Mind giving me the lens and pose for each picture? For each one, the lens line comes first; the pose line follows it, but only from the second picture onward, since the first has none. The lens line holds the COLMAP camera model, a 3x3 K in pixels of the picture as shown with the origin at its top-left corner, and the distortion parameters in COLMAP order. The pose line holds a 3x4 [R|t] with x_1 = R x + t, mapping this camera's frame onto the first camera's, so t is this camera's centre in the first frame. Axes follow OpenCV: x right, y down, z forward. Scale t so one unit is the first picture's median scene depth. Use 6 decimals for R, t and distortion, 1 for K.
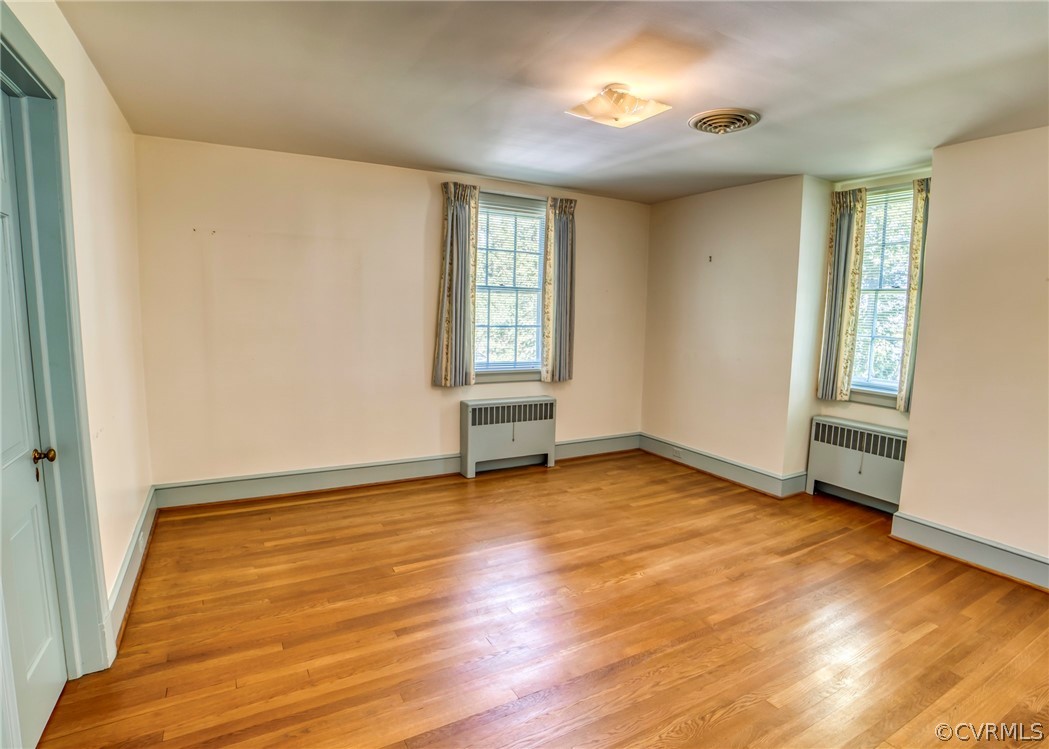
lens RADIAL K [[548.6, 0, 565.3], [0, 548.6, 378.2], [0, 0, 1]] dist [-0.106529, 0.040094]
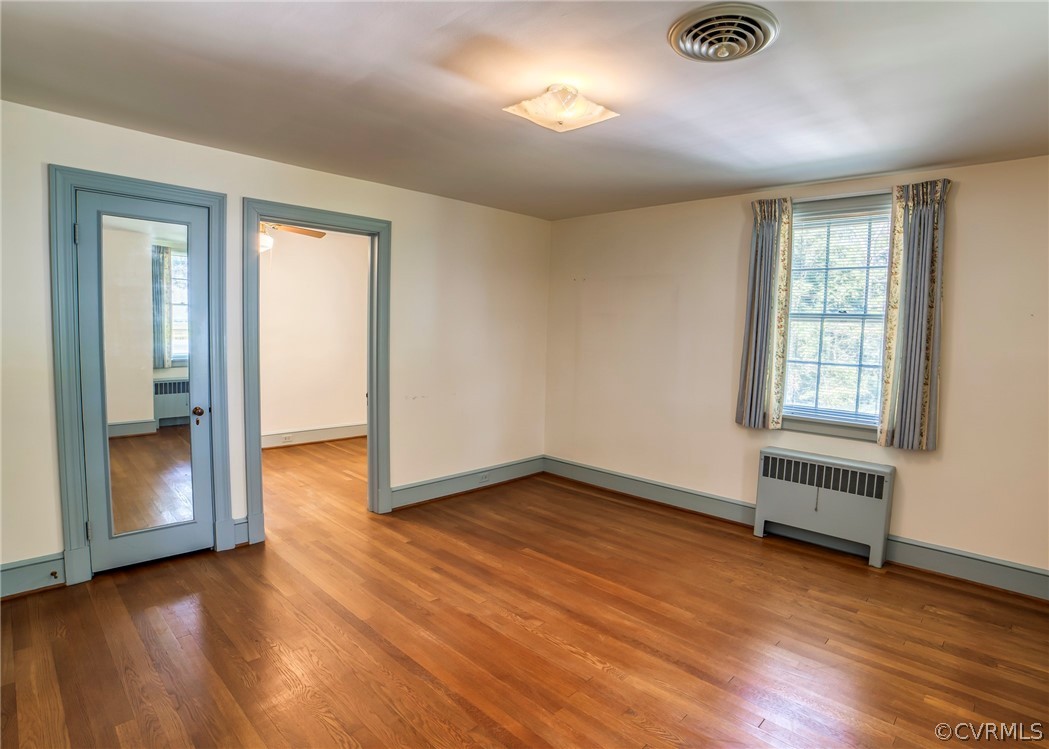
lens RADIAL K [[548.6, 0, 565.3], [0, 548.6, 378.2], [0, 0, 1]] dist [-0.106529, 0.040094]
pose [[0.297549, 0.058900, -0.952888, 0.536158], [-0.148928, 0.988740, 0.014612, -0.030938], [0.943019, 0.137564, 0.302970, 0.433160]]
